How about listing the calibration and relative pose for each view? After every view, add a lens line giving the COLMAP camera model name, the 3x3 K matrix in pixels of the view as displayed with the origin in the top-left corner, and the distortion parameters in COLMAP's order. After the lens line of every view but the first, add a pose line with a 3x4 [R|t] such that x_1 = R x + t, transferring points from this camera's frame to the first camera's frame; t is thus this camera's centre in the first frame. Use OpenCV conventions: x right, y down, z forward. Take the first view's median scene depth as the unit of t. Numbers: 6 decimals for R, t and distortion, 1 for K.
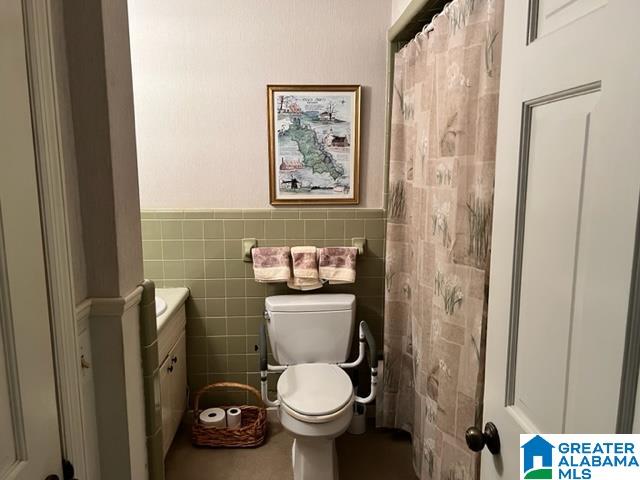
lens RADIAL K [[479.1, 0, 318.9], [0, 479.1, 241.7], [0, 0, 1]] dist [0.049732, -0.064051]
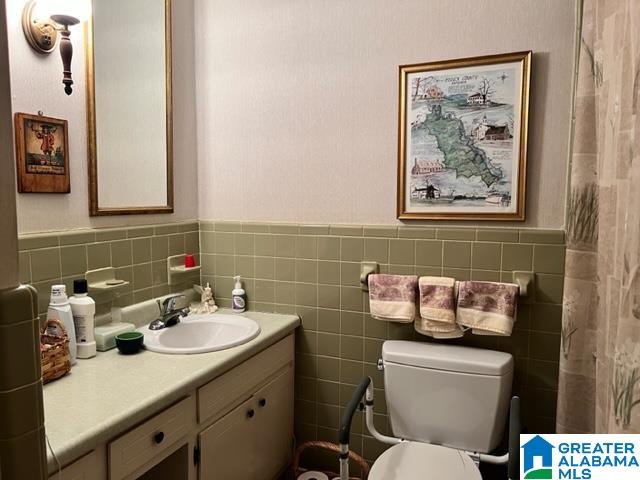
lens RADIAL K [[479.1, 0, 316.9], [0, 479.1, 235.5], [0, 0, 1]] dist [0.049732, -0.064051]
pose [[0.898353, 0.037914, -0.437634, 0.122636], [-0.076496, 0.994548, -0.070864, 0.013403], [0.432562, 0.097138, 0.896356, 0.261853]]
